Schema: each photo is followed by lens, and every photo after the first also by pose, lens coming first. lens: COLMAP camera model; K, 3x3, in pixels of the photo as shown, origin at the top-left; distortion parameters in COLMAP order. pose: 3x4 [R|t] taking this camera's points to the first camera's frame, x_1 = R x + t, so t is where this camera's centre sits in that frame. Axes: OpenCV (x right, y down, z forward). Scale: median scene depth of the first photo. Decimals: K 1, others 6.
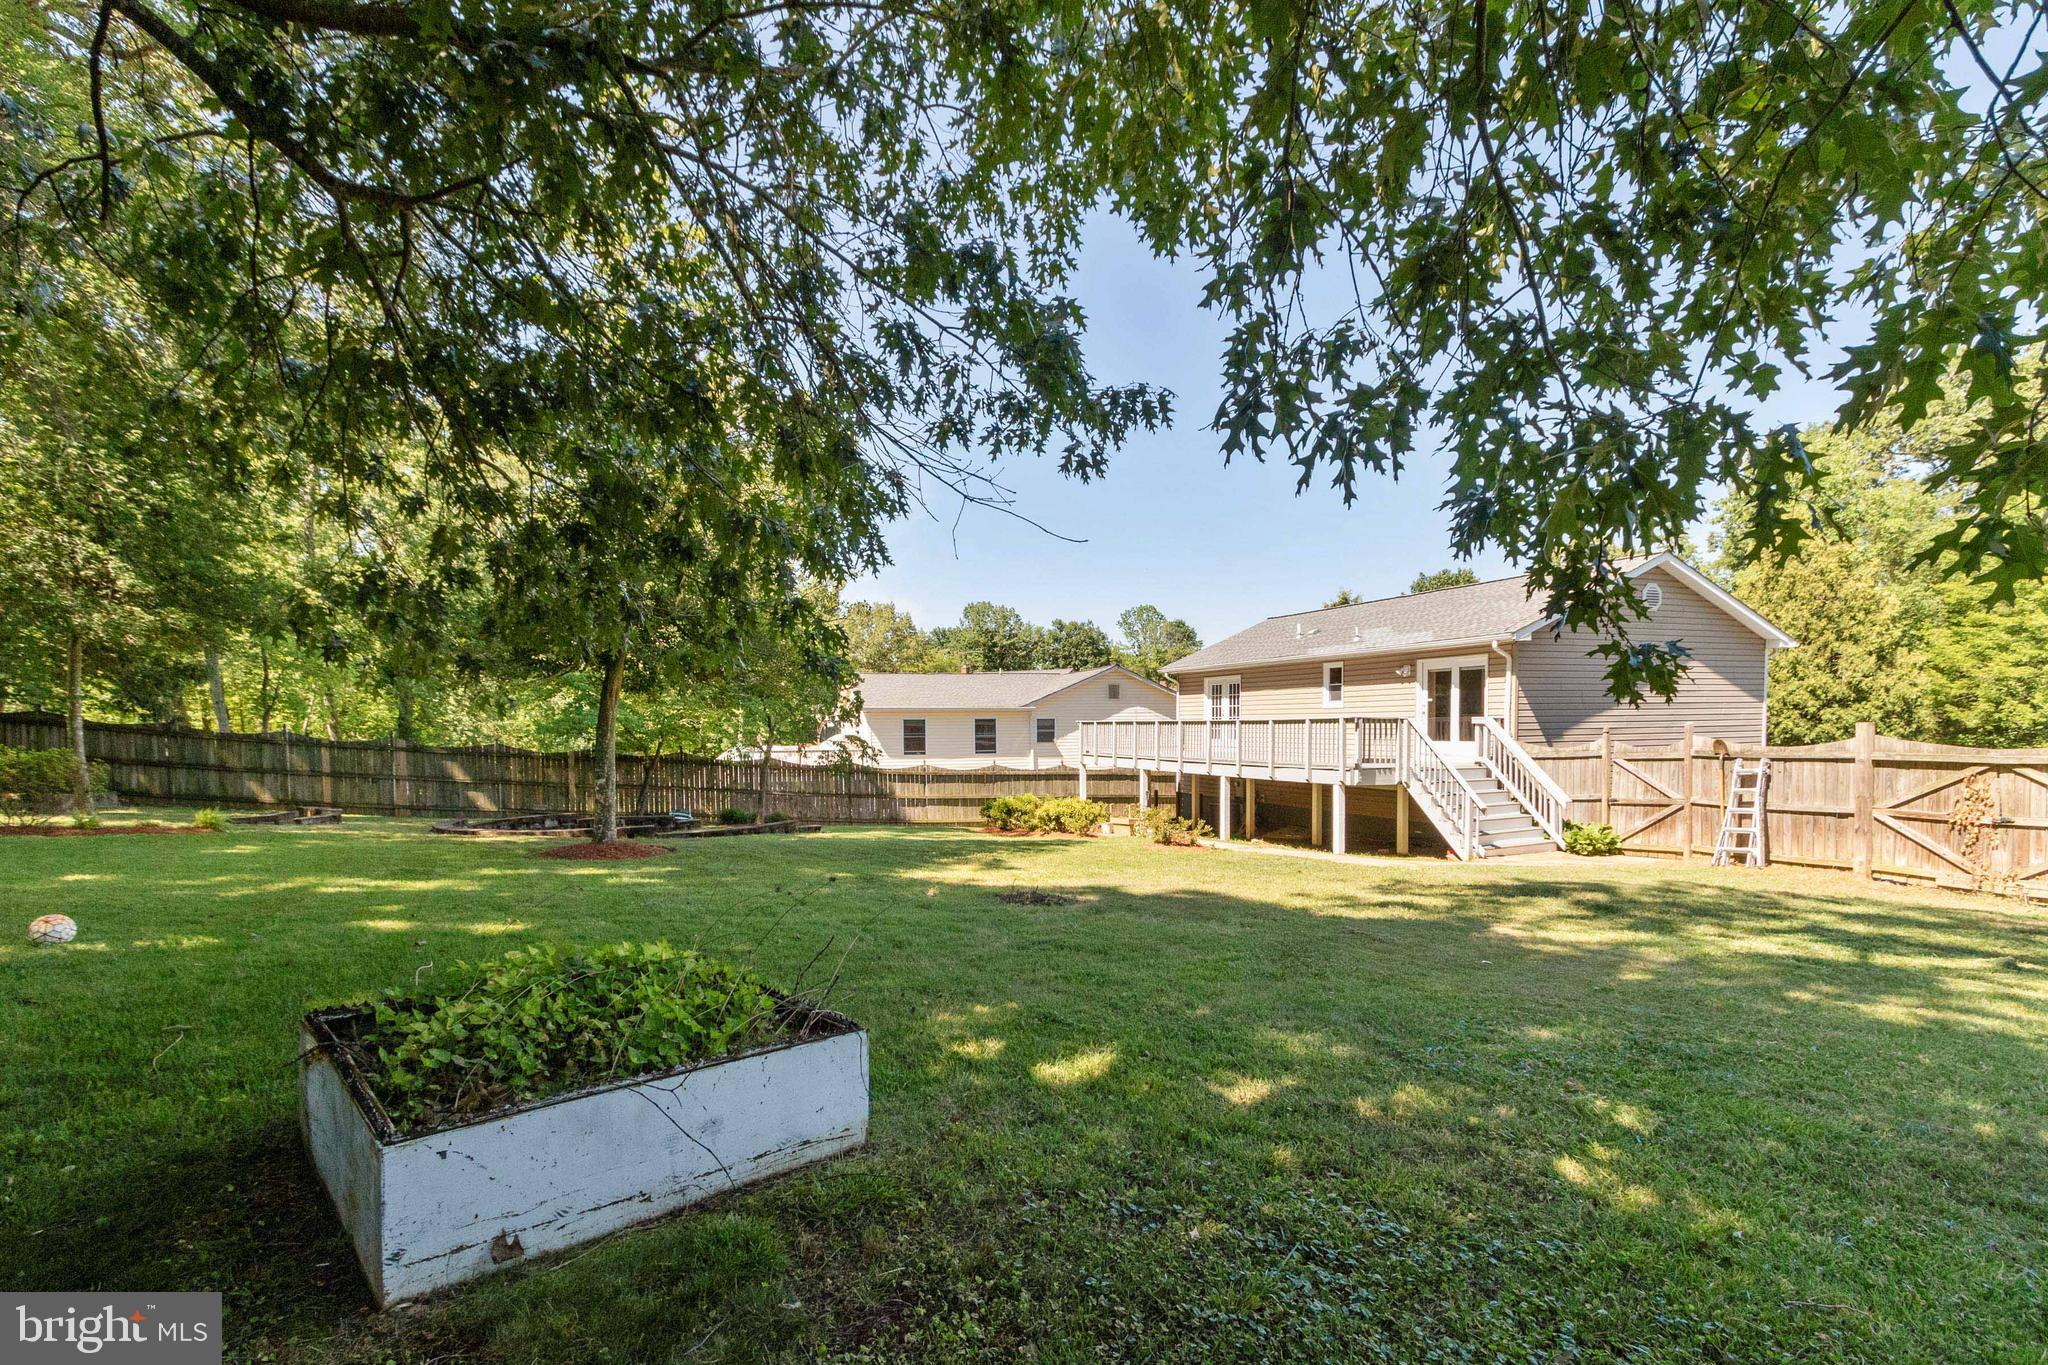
lens RADIAL K [[941.7, 0, 1009.1], [0, 941.7, 708.2], [0, 0, 1]] dist [0.006172, 0.000226]
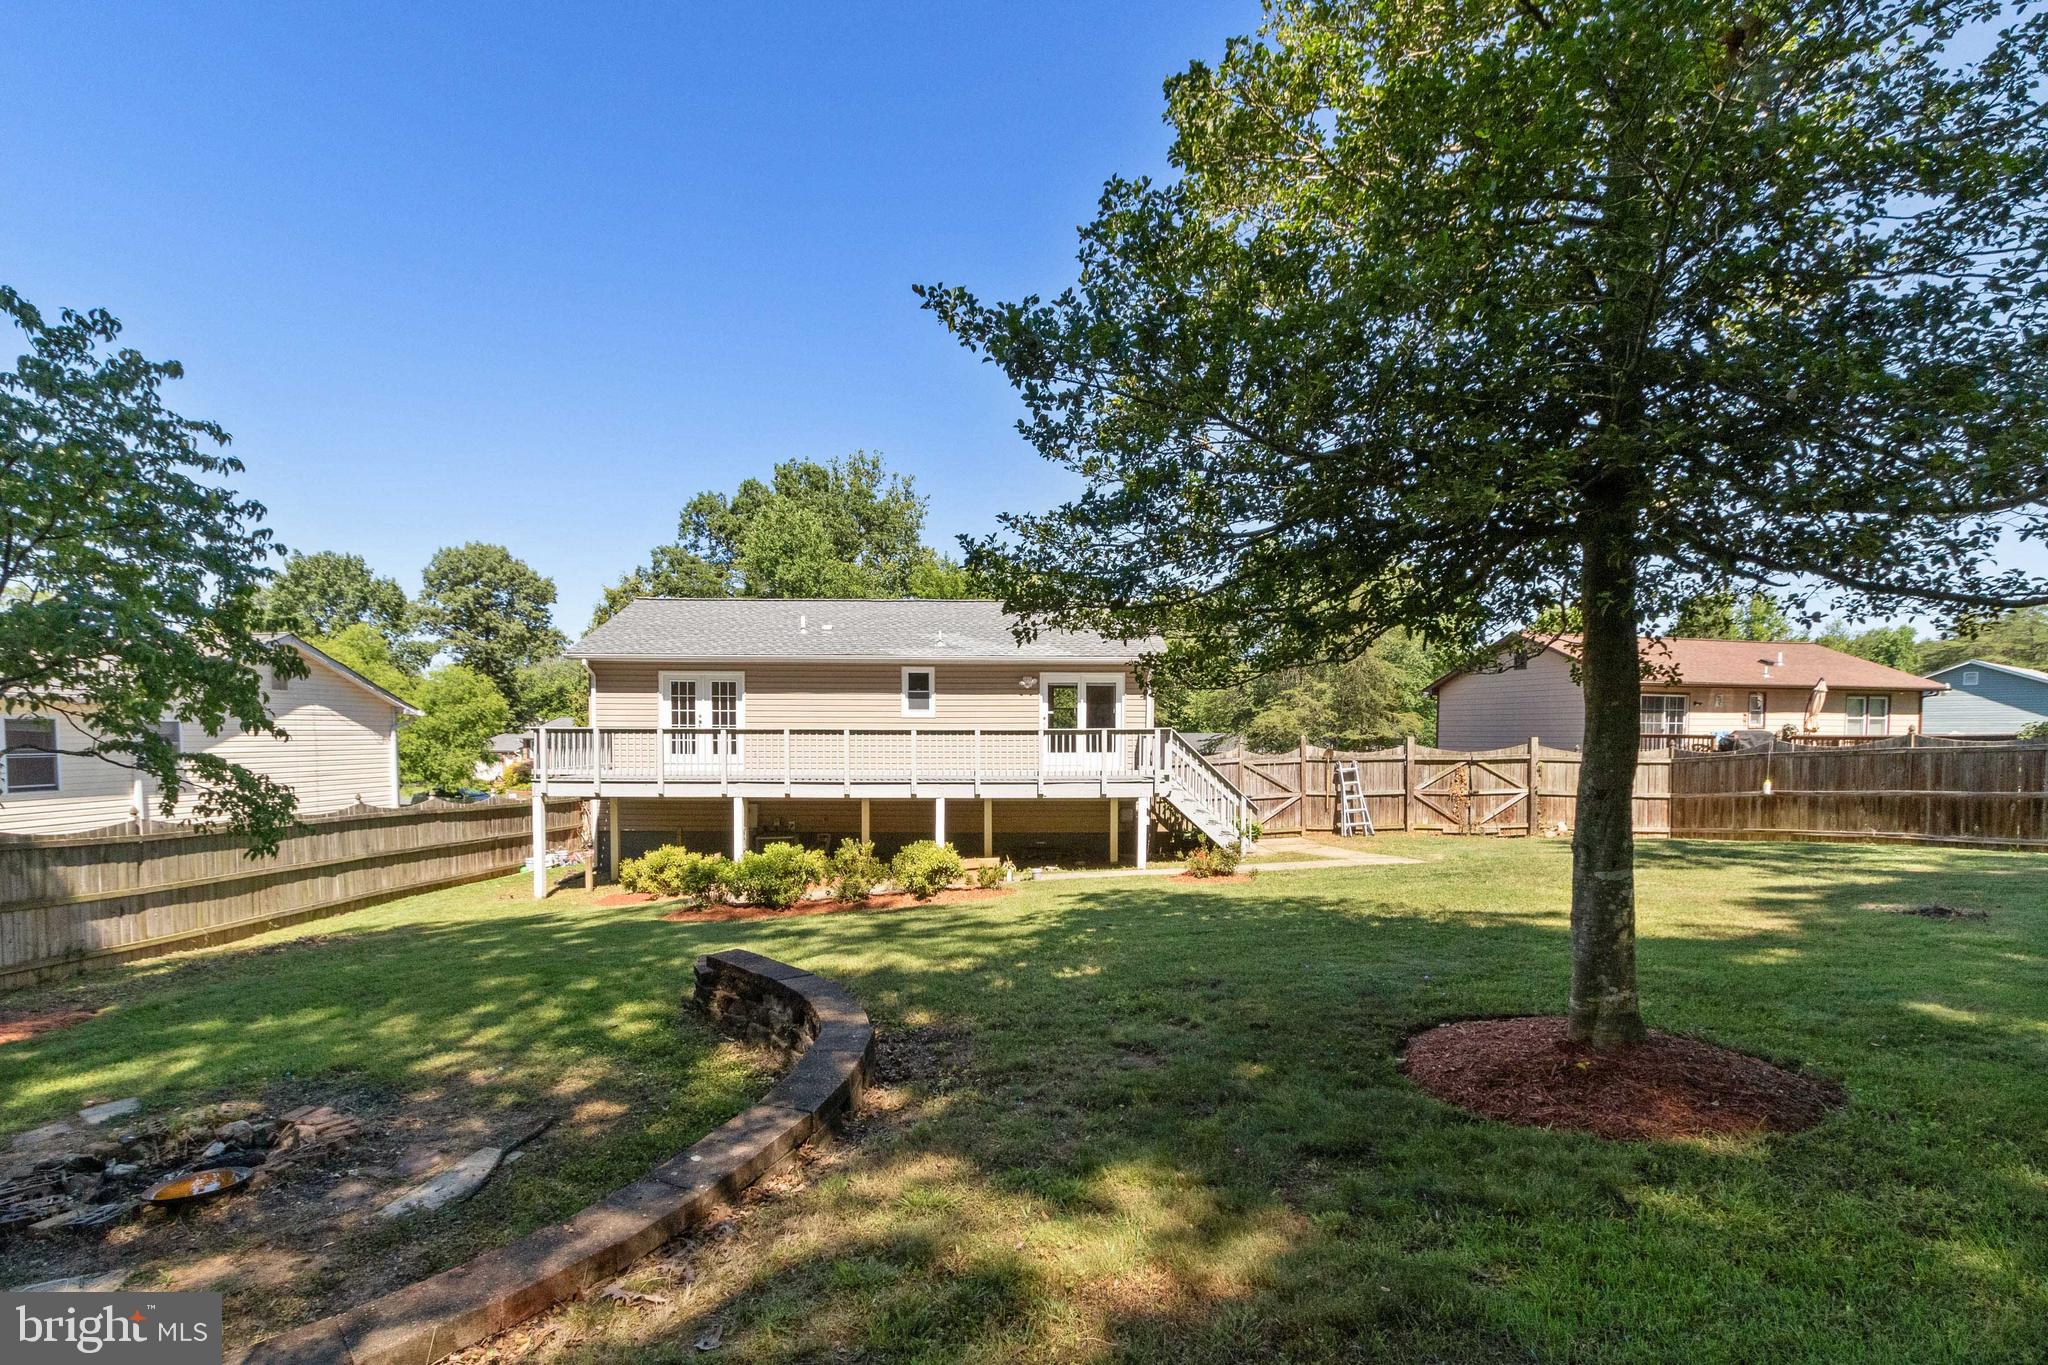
lens RADIAL K [[941.7, 0, 1009.1], [0, 941.7, 708.2], [0, 0, 1]] dist [0.006172, 0.000226]
pose [[0.393437, 0.027181, 0.918950, -0.506455], [-0.021185, 0.999565, -0.020495, 0.008712], [-0.919108, -0.011404, 0.393842, 0.627508]]
